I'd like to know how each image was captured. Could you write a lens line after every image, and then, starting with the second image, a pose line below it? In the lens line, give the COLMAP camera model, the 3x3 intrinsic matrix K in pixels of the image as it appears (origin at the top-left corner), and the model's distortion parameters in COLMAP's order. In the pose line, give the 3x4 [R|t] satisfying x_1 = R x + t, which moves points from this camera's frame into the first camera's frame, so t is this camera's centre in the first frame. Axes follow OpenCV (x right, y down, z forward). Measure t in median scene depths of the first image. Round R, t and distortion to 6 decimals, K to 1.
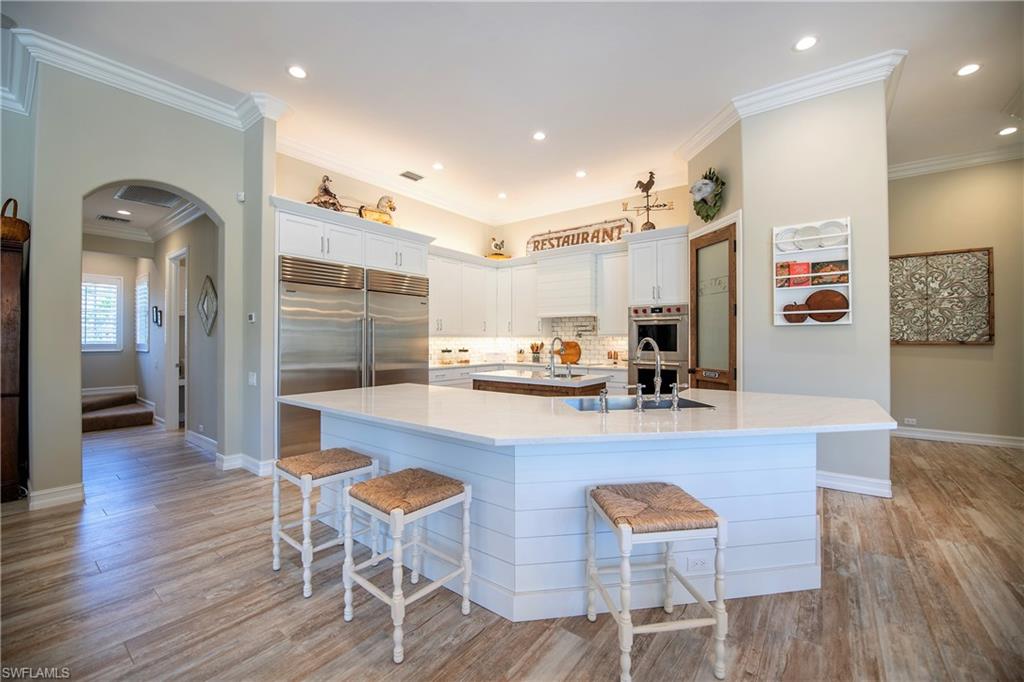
lens RADIAL K [[406.9, 0, 511.4], [0, 406.9, 338.9], [0, 0, 1]] dist [0.001048, -0.000098]
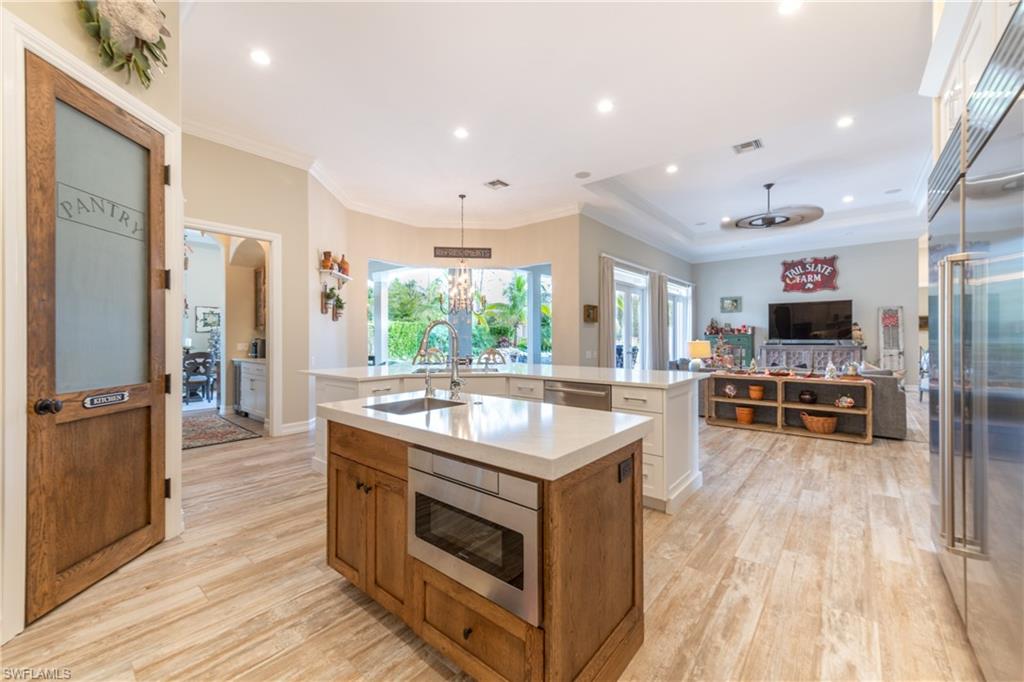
lens RADIAL K [[406.9, 0, 512.7], [0, 406.9, 337.1], [0, 0, 1]] dist [0.001048, -0.000098]
pose [[-0.998912, 0.002722, 0.046545, 0.000885], [0.002448, 0.999979, -0.005956, 0.015450], [-0.046560, -0.005835, -0.998898, 1.168526]]
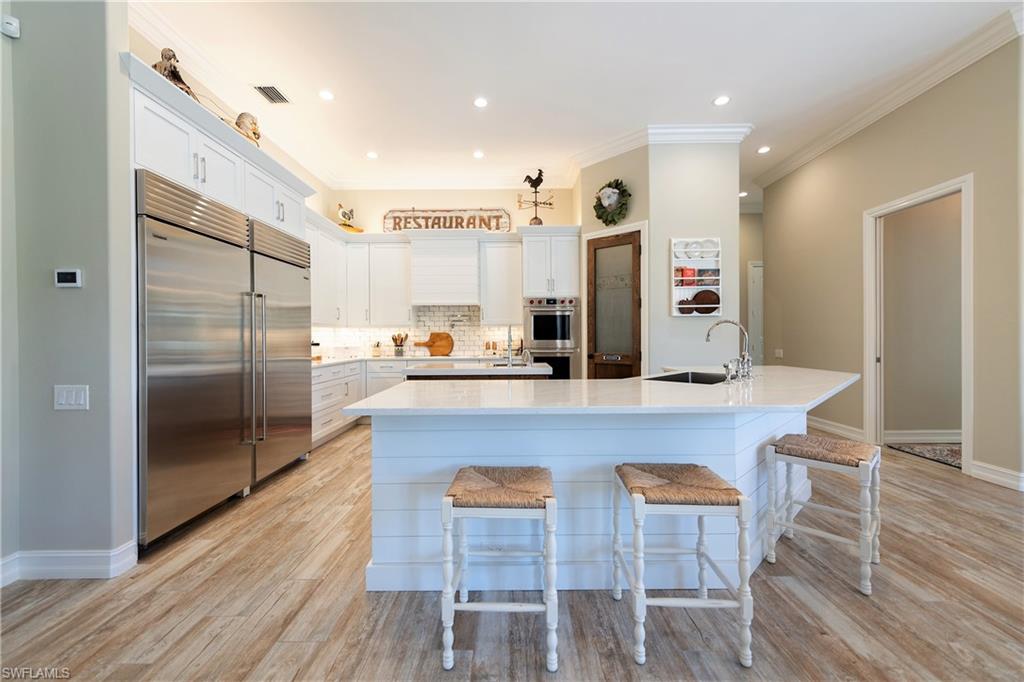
lens RADIAL K [[422.2, 0, 506.8], [0, 422.2, 340.3], [0, 0, 1]] dist [0.024310, -0.000346]
pose [[0.802320, -0.011659, 0.596781, -0.378352], [0.004737, 0.999902, 0.013166, 0.015342], [-0.596876, -0.007736, 0.802296, 0.168552]]
